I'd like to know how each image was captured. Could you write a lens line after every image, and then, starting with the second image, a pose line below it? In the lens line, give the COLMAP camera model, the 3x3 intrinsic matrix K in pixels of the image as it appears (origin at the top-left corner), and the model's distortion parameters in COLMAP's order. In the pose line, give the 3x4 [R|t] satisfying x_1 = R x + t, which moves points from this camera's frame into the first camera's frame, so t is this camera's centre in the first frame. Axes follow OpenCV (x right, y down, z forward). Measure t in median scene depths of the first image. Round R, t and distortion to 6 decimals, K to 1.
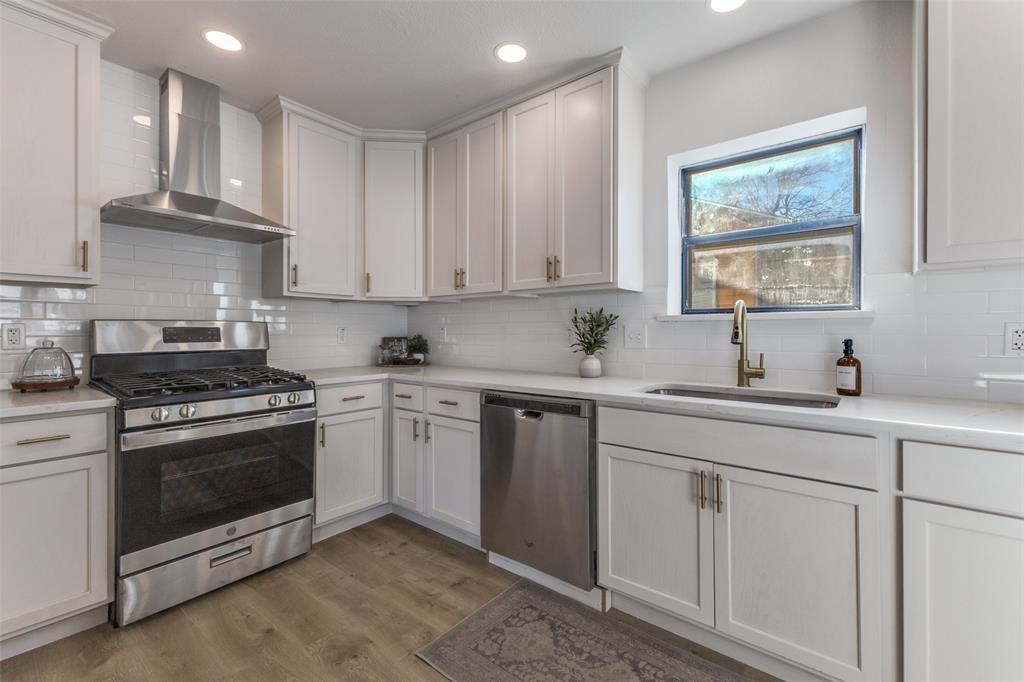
lens RADIAL K [[442.4, 0, 512.6], [0, 442.4, 331.8], [0, 0, 1]] dist [0.006332, -0.000255]
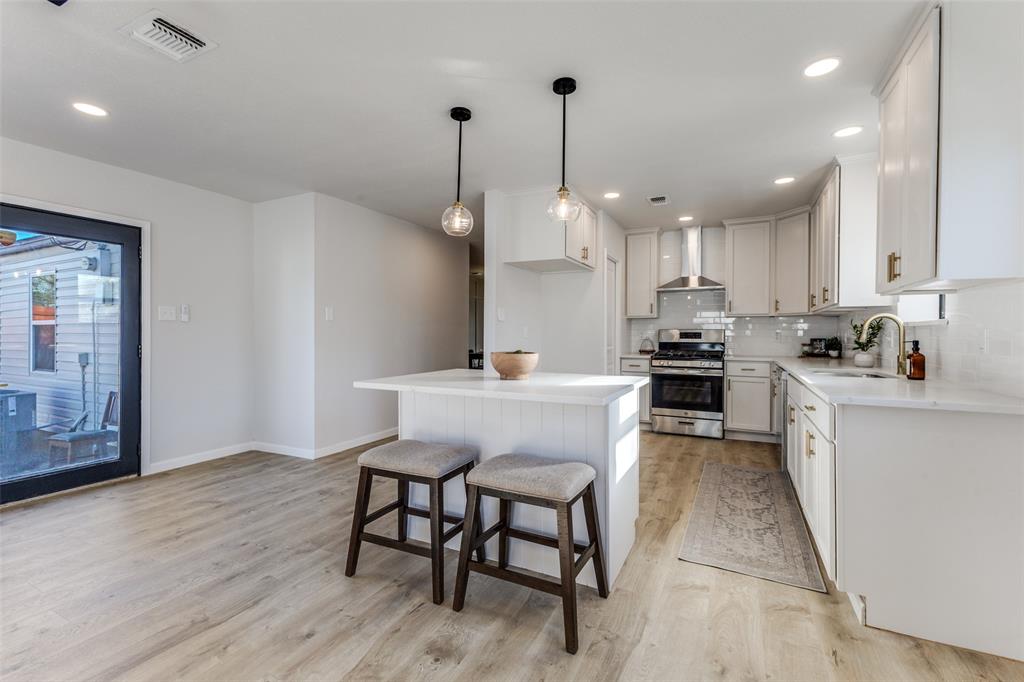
lens RADIAL K [[442.4, 0, 512.6], [0, 442.4, 331.8], [0, 0, 1]] dist [0.006332, -0.000255]
pose [[0.208768, -0.002704, -0.977961, 1.458264], [-0.004953, 0.999980, -0.003822, 0.000996], [0.977953, 0.005642, 0.208751, -0.436816]]
